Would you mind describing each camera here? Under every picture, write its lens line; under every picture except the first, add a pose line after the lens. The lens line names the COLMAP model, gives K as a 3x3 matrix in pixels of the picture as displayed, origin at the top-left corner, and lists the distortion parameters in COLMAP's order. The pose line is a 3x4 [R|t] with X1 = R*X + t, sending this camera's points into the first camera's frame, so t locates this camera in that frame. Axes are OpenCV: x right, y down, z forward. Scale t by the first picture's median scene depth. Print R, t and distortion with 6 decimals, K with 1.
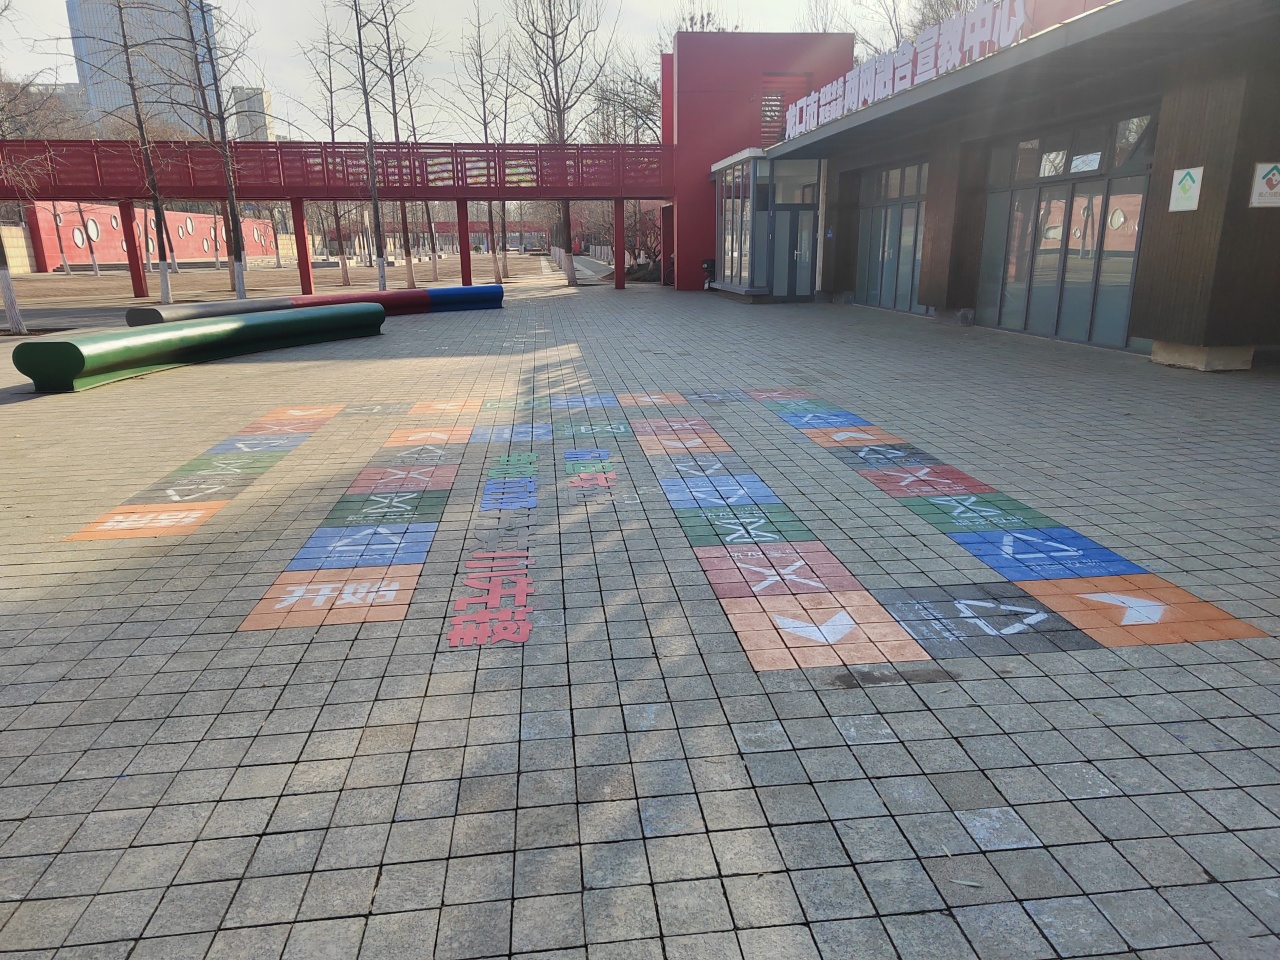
lens RADIAL K [[864.2, 0, 640.0], [0, 864.2, 480.0], [0, 0, 1]] dist [-0.001332, -0.001865]
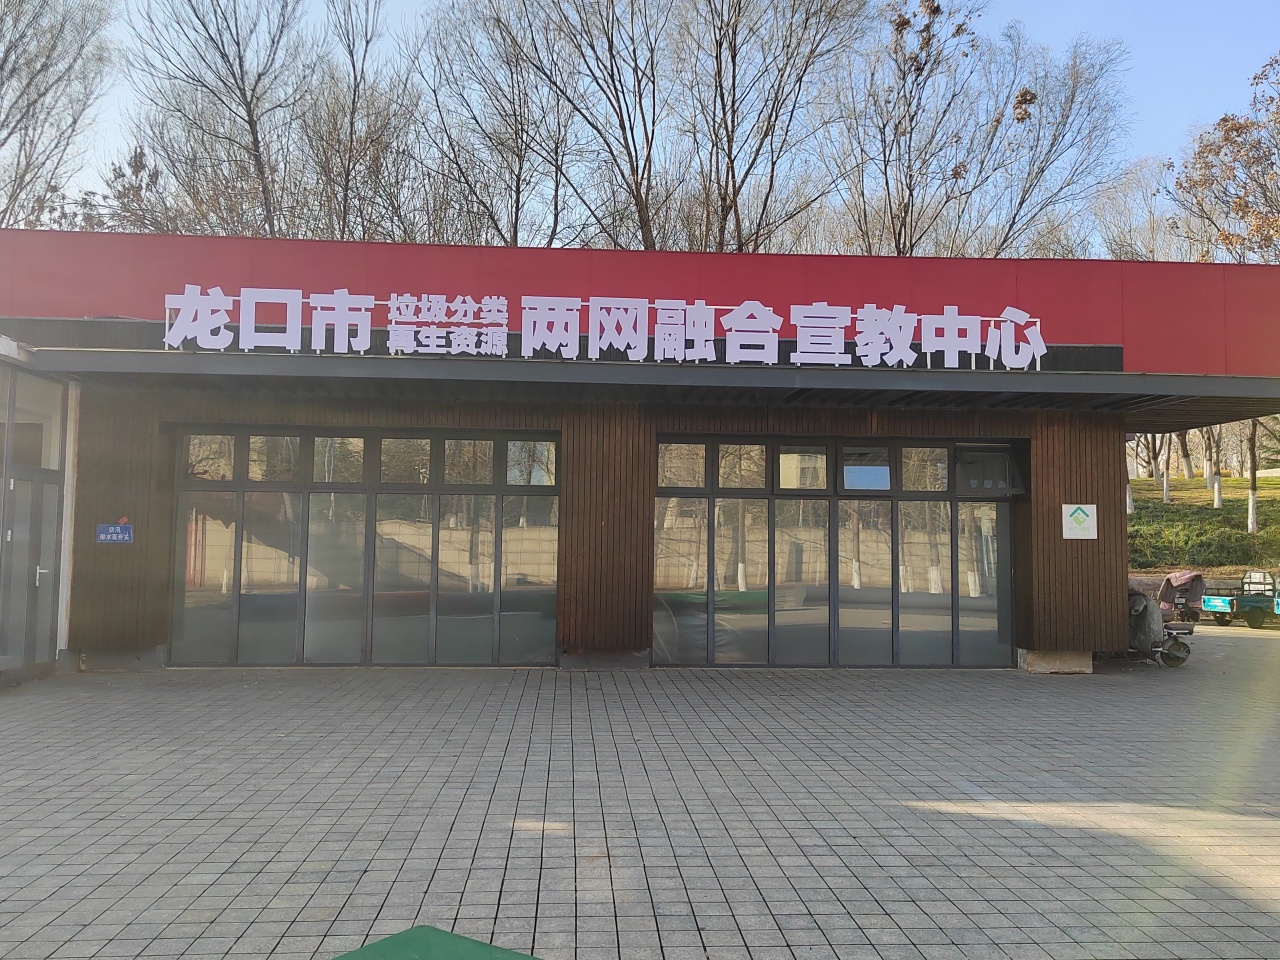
lens RADIAL K [[1082.1, 0, 640.0], [0, 1082.1, 480.0], [0, 0, 1]] dist [0.005175, 0.001438]
pose [[0.051579, 0.077957, 0.995622, -0.827856], [0.249233, 0.964398, -0.088424, -0.390830], [-0.967069, 0.252703, 0.030313, 1.448247]]
